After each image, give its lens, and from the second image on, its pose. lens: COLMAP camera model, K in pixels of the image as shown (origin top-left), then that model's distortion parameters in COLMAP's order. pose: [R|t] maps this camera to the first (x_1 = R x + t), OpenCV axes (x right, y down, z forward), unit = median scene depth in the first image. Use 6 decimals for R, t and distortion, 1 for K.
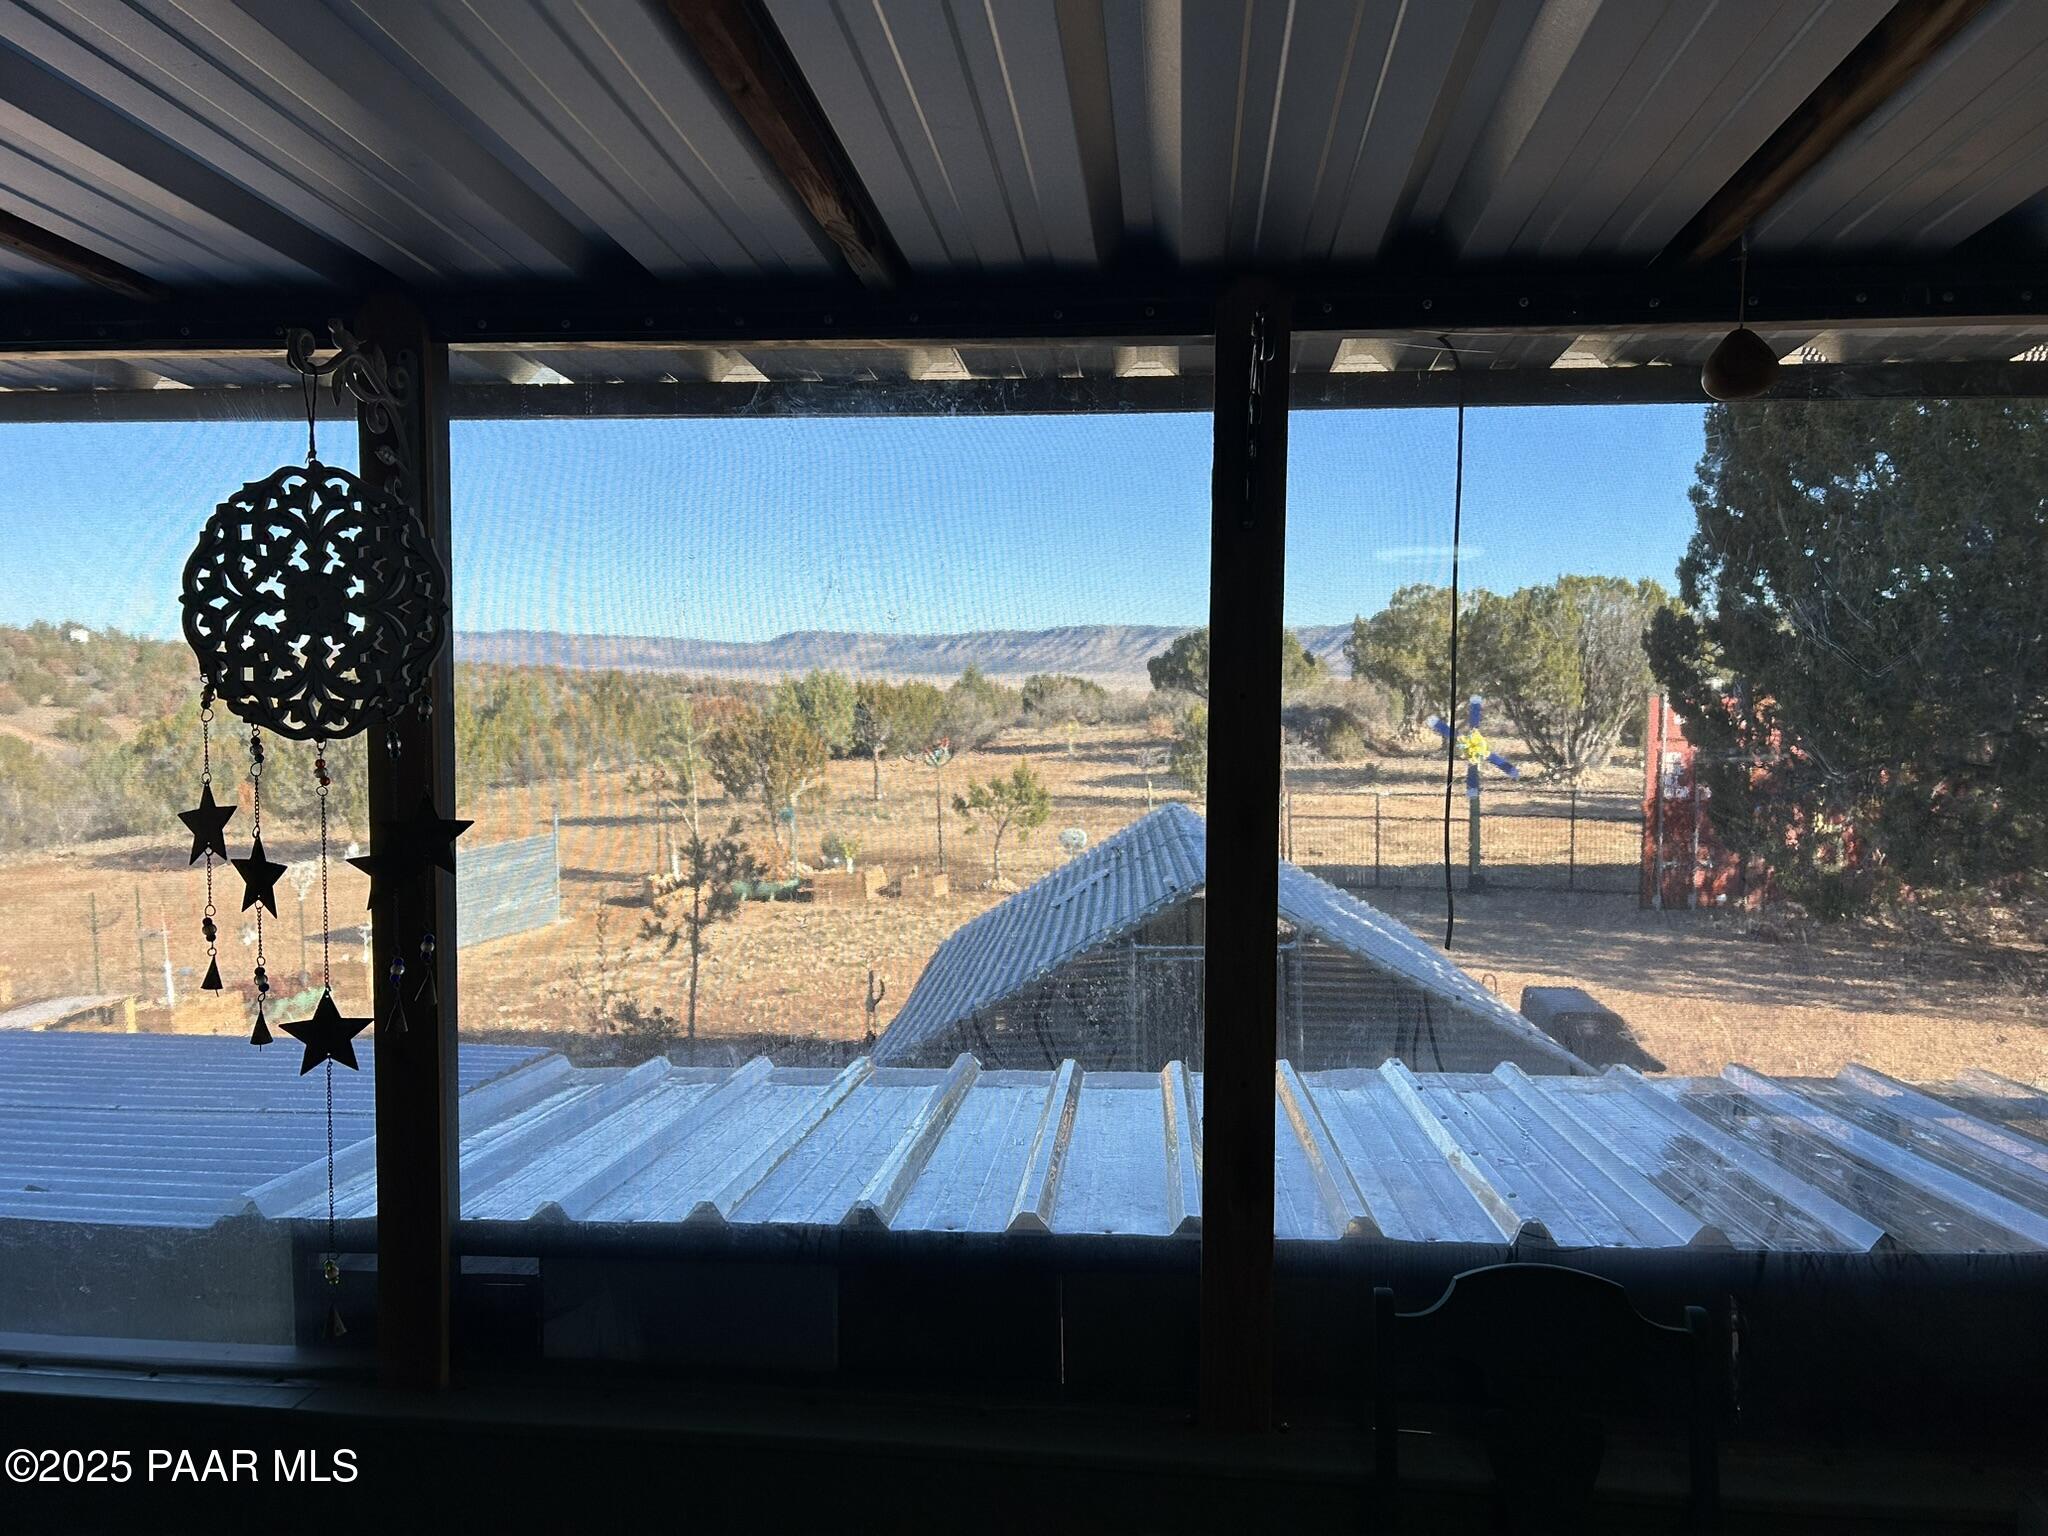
lens RADIAL K [[1536.8, 0, 1011.8], [0, 1536.8, 755.2], [0, 0, 1]] dist [0.067867, -0.073994]
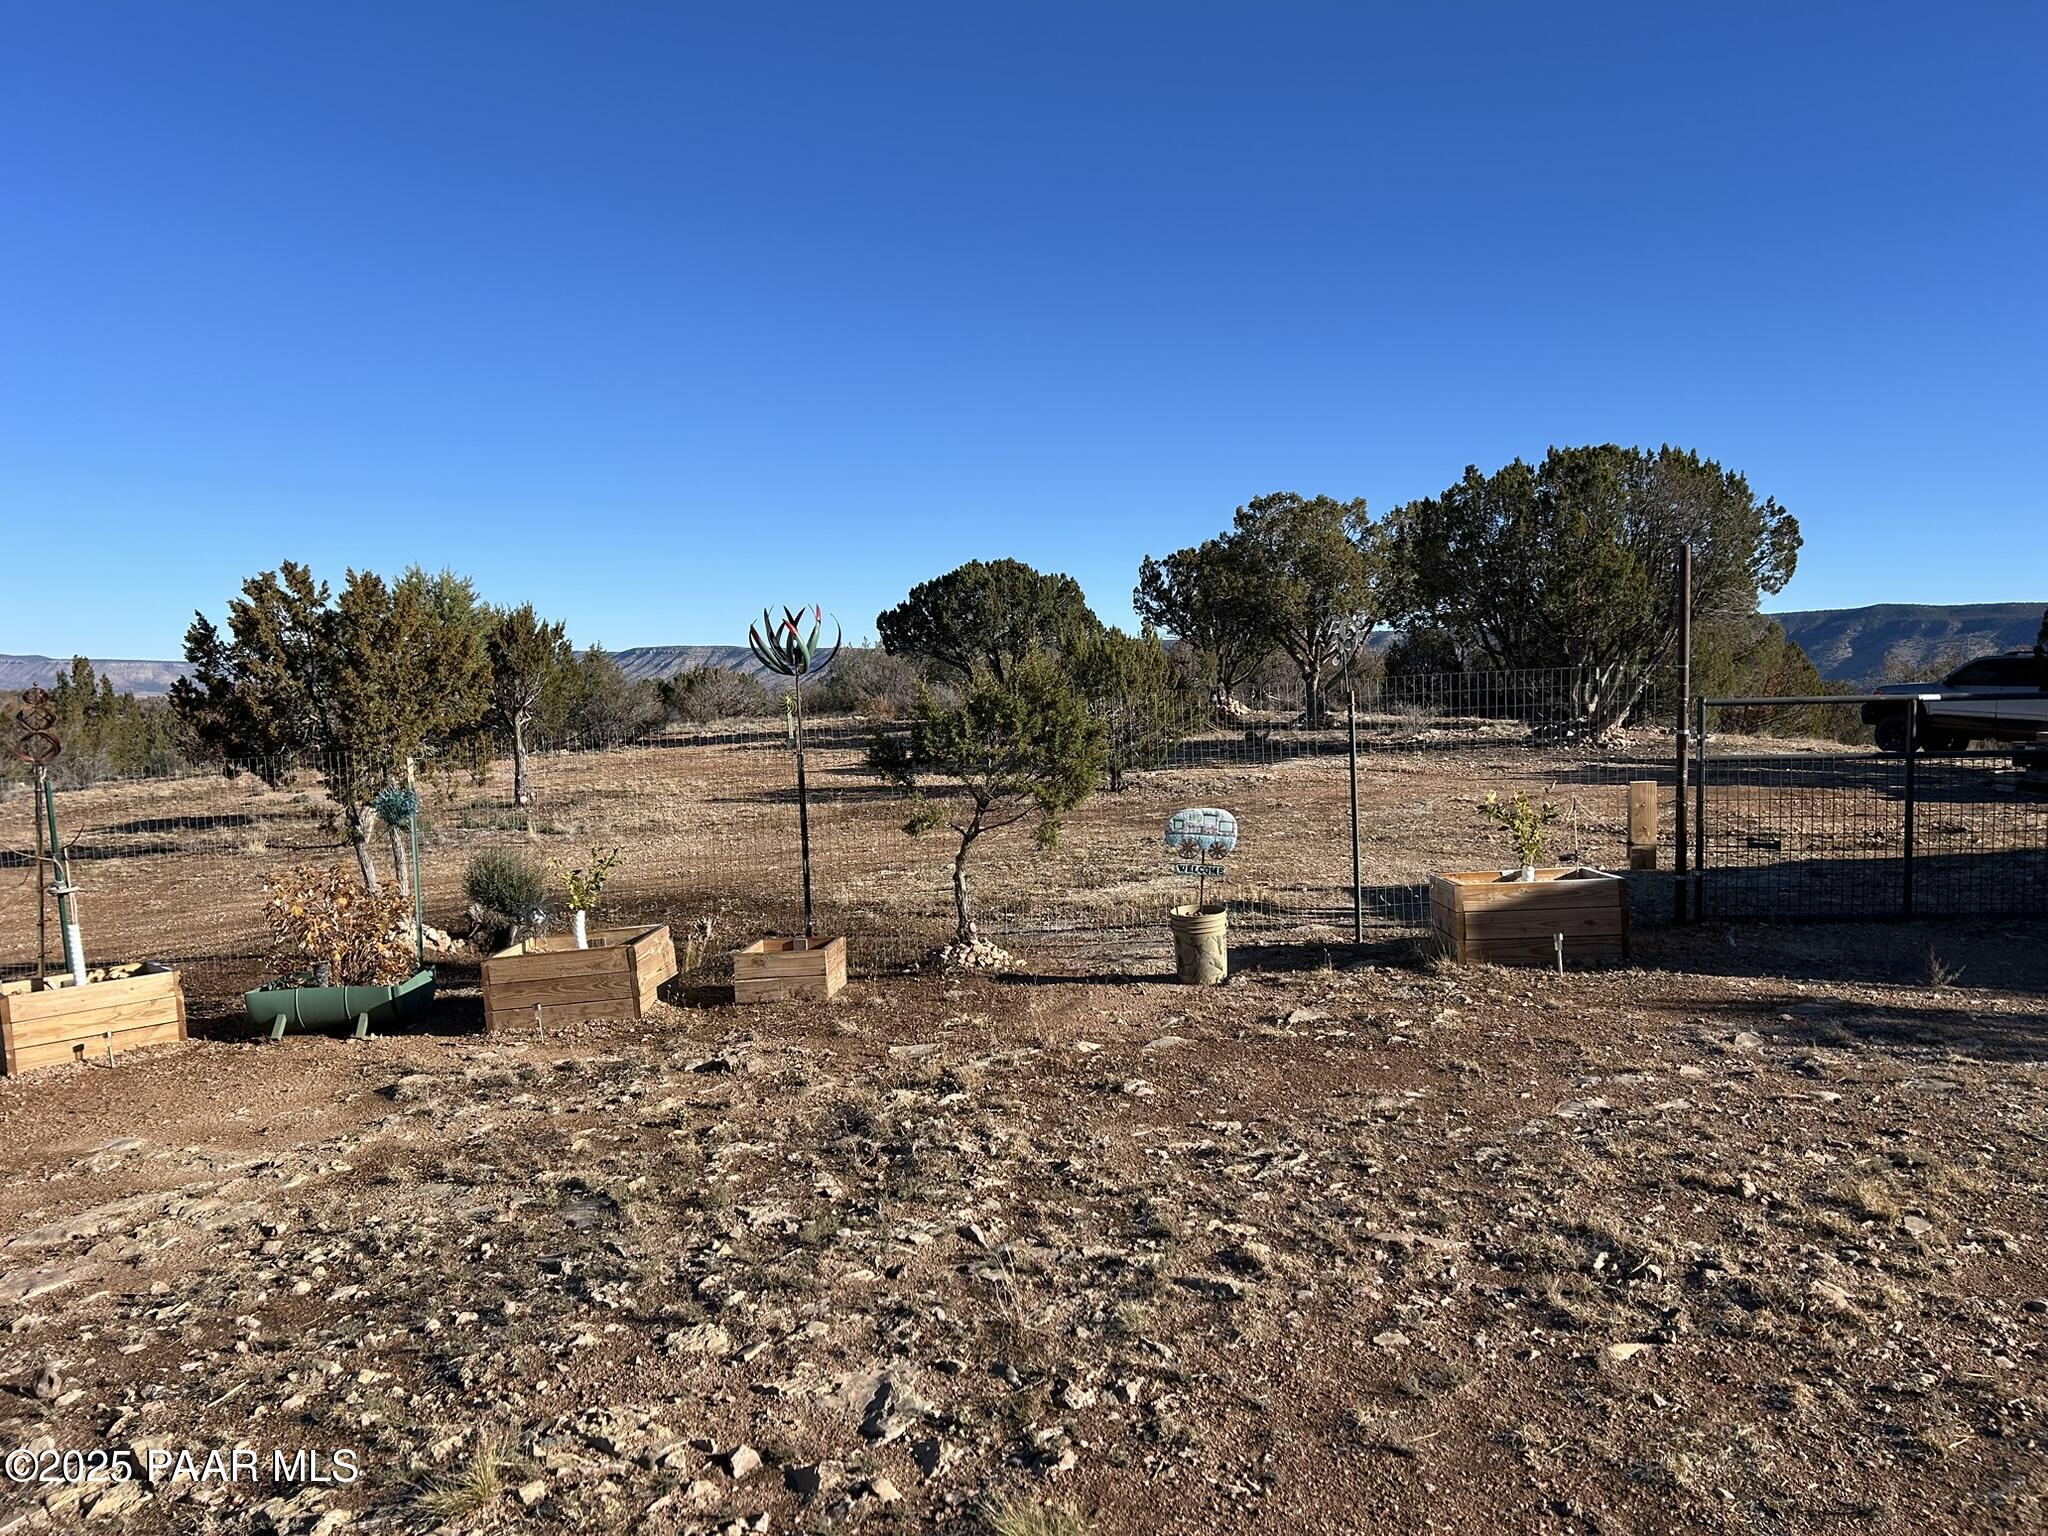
lens RADIAL K [[1536.8, 0, 1032.9], [0, 1536.8, 746.1], [0, 0, 1]] dist [0.067867, -0.073994]
pose [[0.961112, -0.020722, 0.275380, -0.101396], [0.026100, 0.999533, -0.015878, 0.034432], [-0.274923, 0.022448, 0.961204, 0.587538]]
